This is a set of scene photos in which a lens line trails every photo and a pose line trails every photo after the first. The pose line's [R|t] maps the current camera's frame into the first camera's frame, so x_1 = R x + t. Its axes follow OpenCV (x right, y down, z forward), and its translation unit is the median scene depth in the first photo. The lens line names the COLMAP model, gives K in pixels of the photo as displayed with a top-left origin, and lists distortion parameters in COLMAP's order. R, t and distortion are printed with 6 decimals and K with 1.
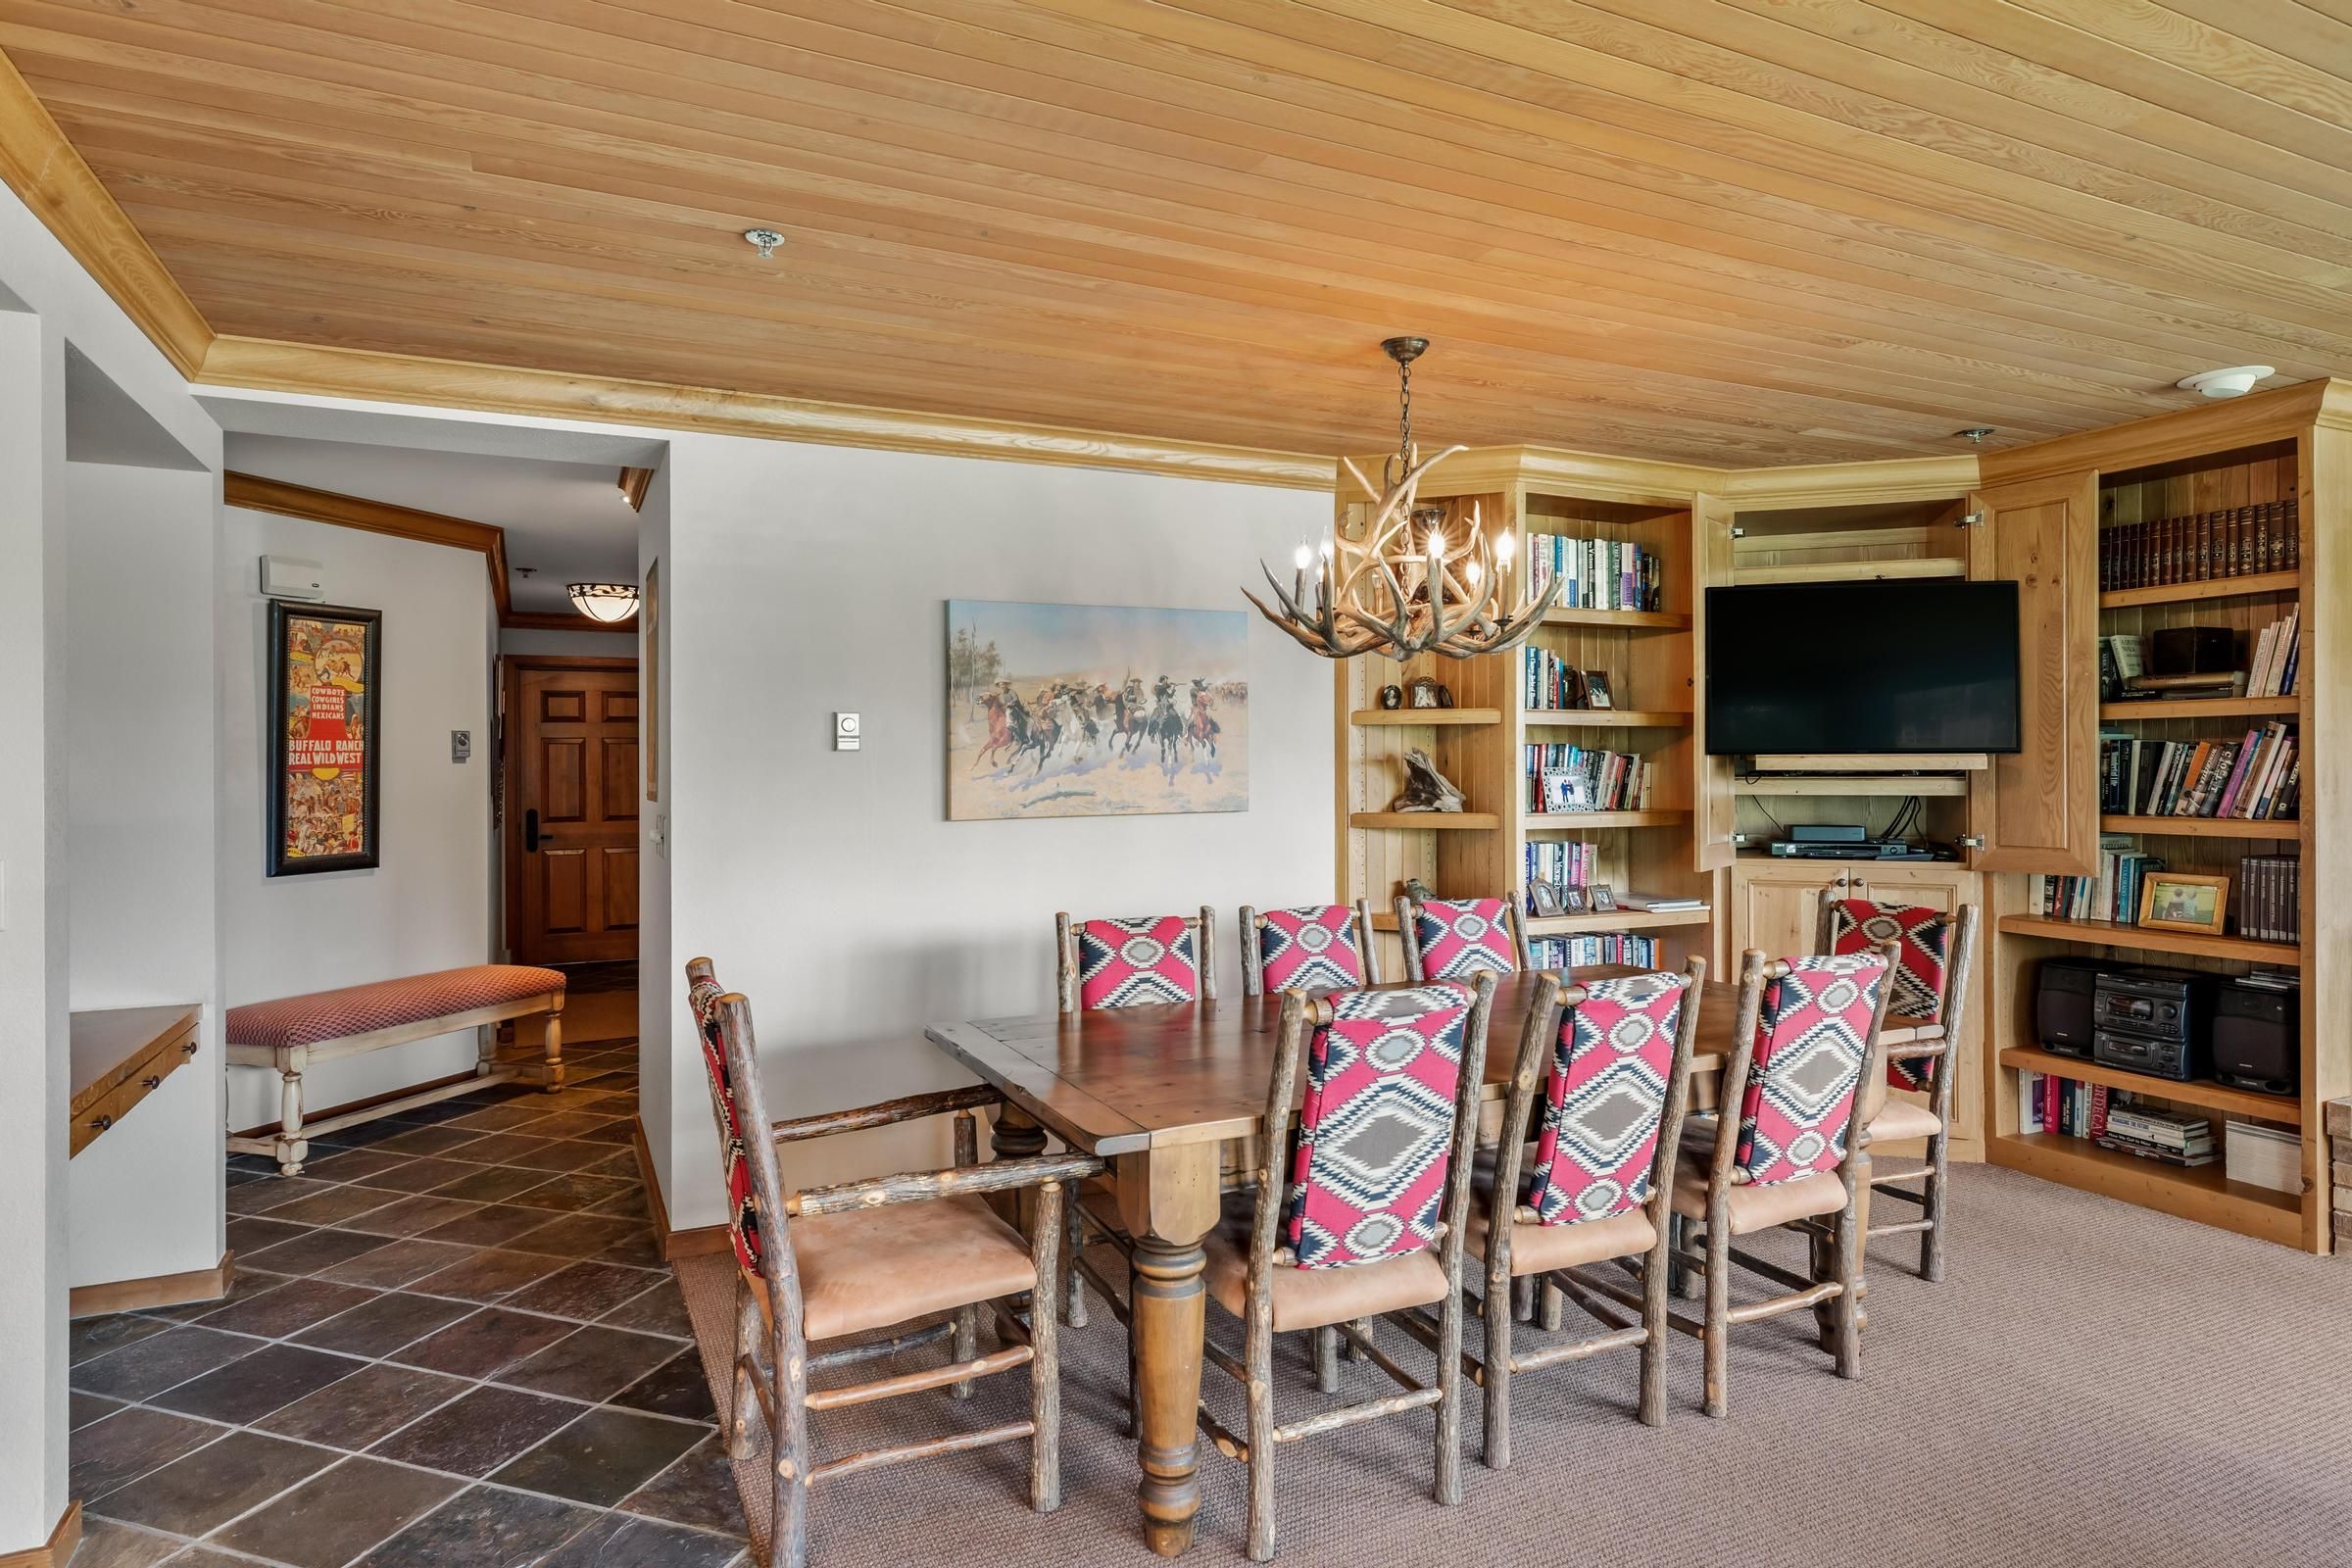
lens RADIAL K [[1323.1, 0, 1162.2], [0, 1323.1, 765.4], [0, 0, 1]] dist [0.005682, 0.001655]
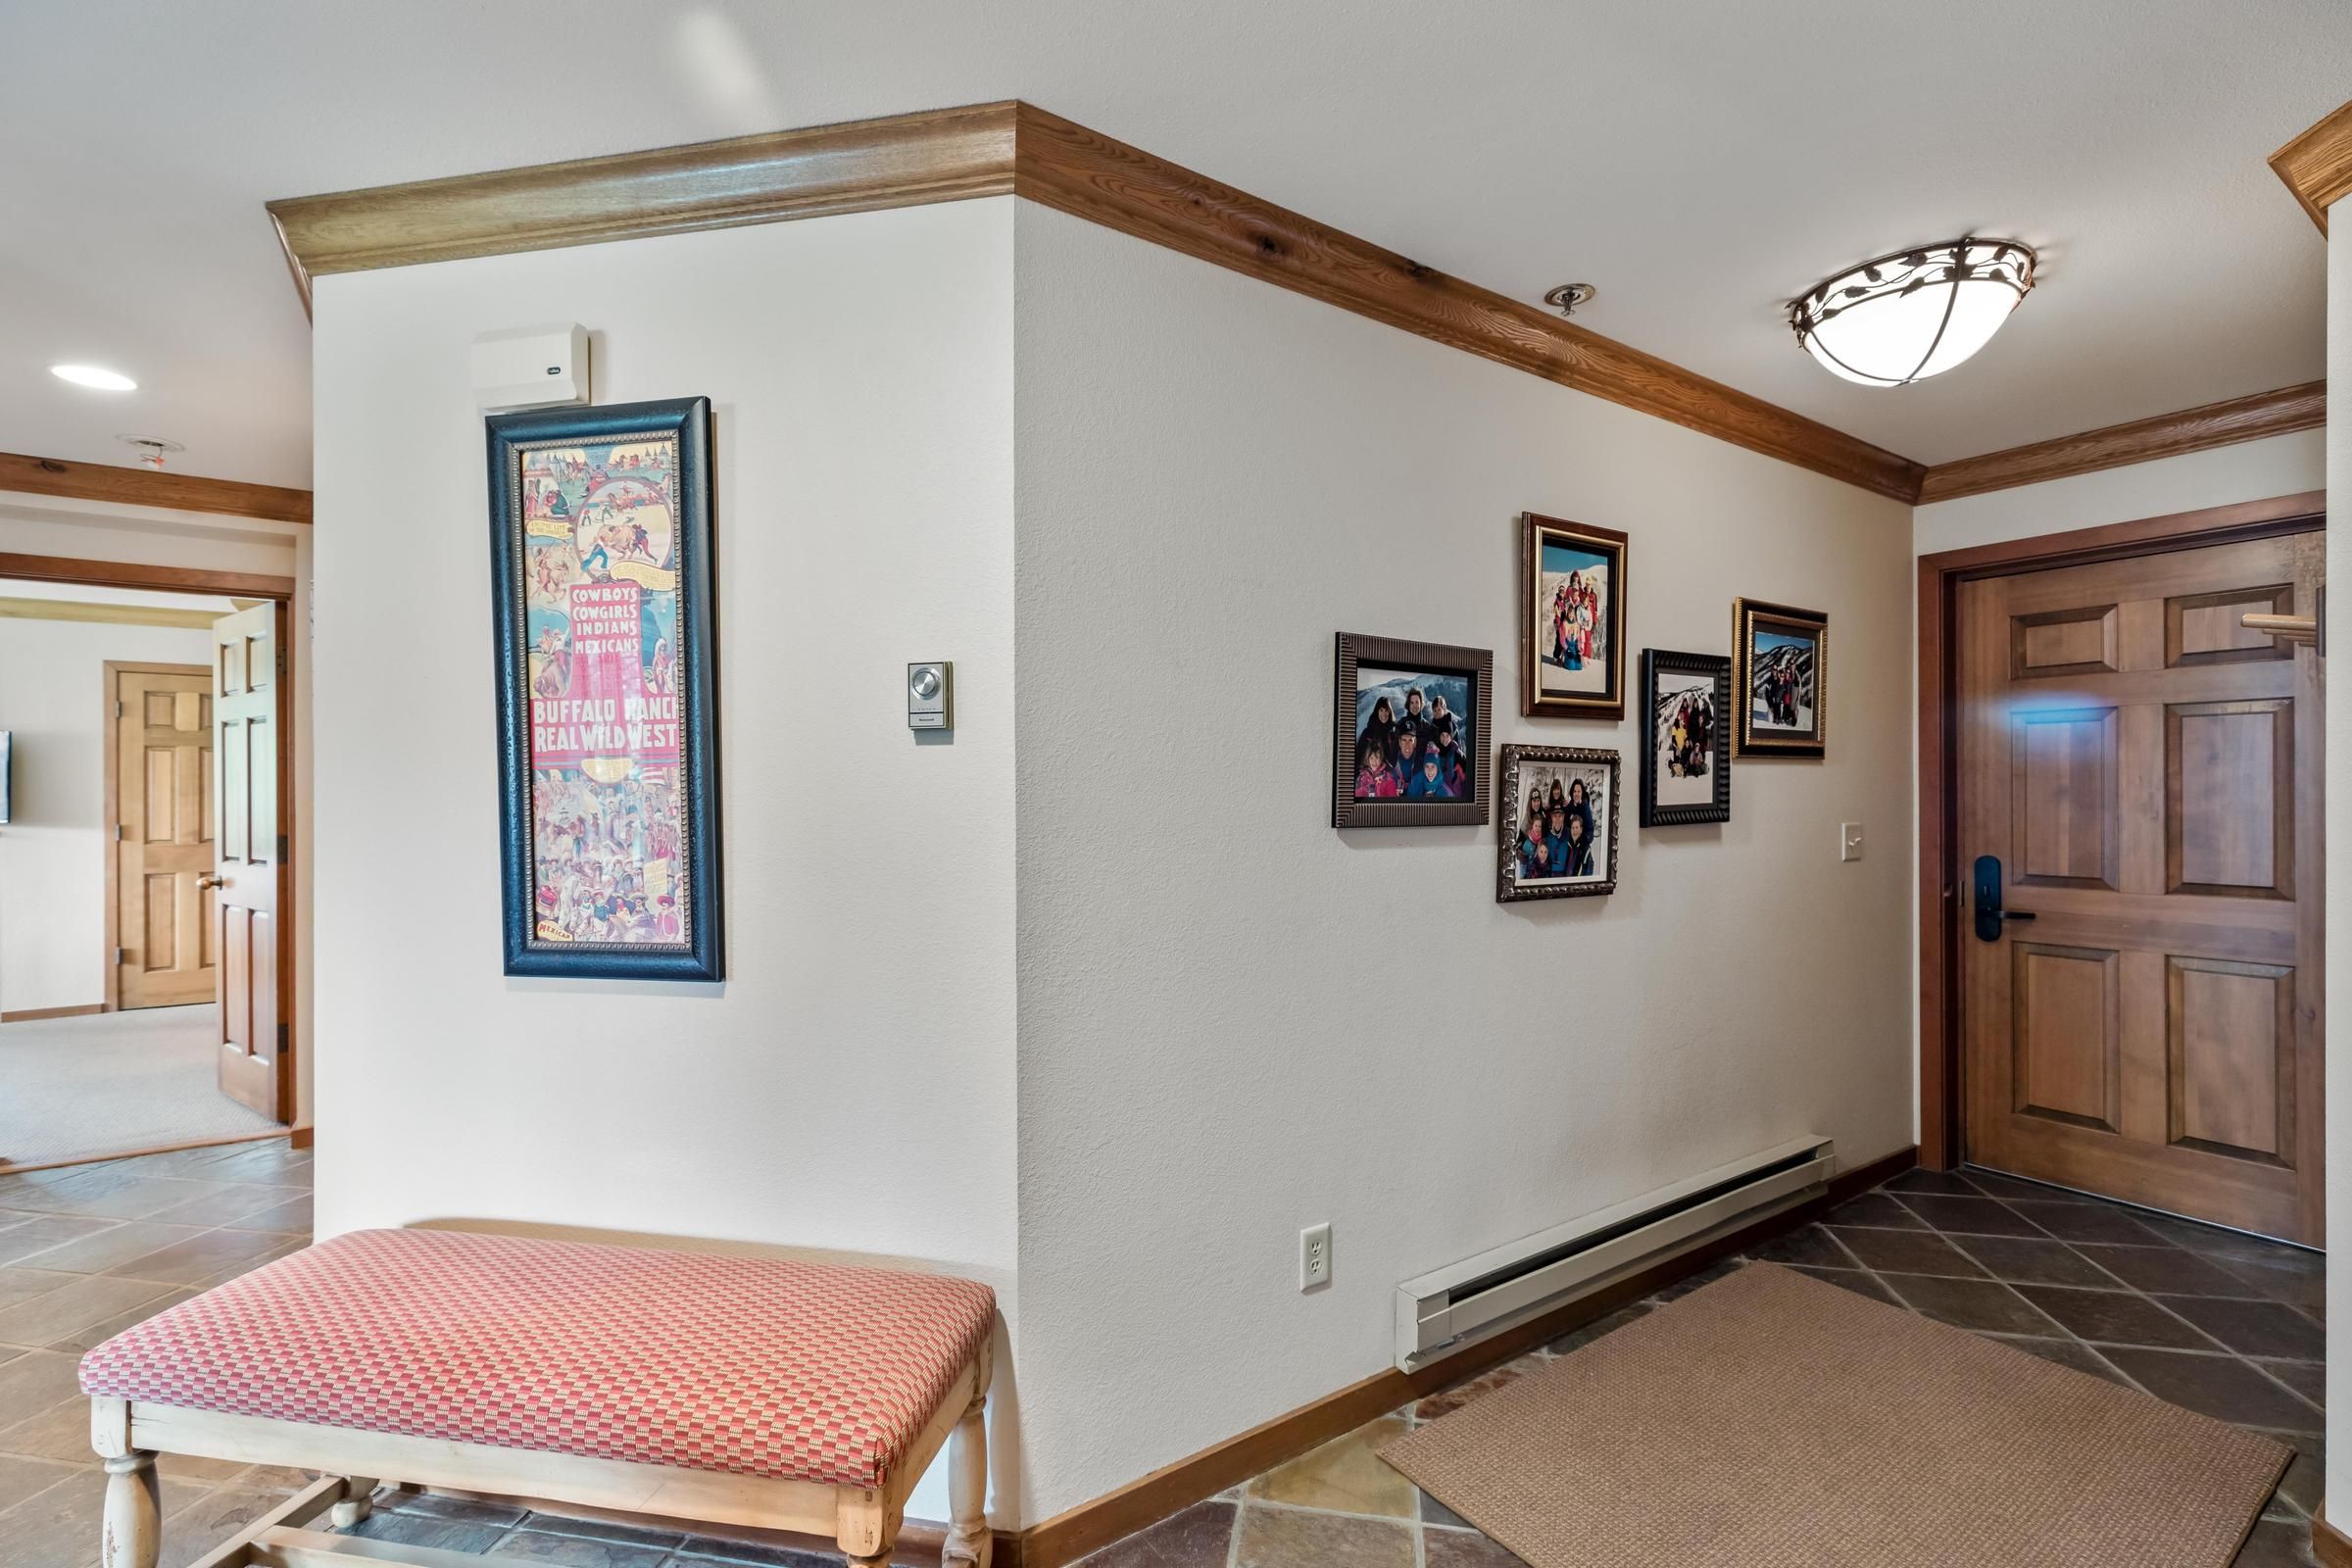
lens RADIAL K [[1052.4, 0, 1163.9], [0, 1052.4, 785.0], [0, 0, 1]] dist [0.006214, 0.000877]
pose [[0.149474, 0.003364, -0.988760, -0.229502], [-0.001171, 0.999994, 0.003225, 0.010011], [0.988765, 0.000676, 0.149477, 1.134023]]
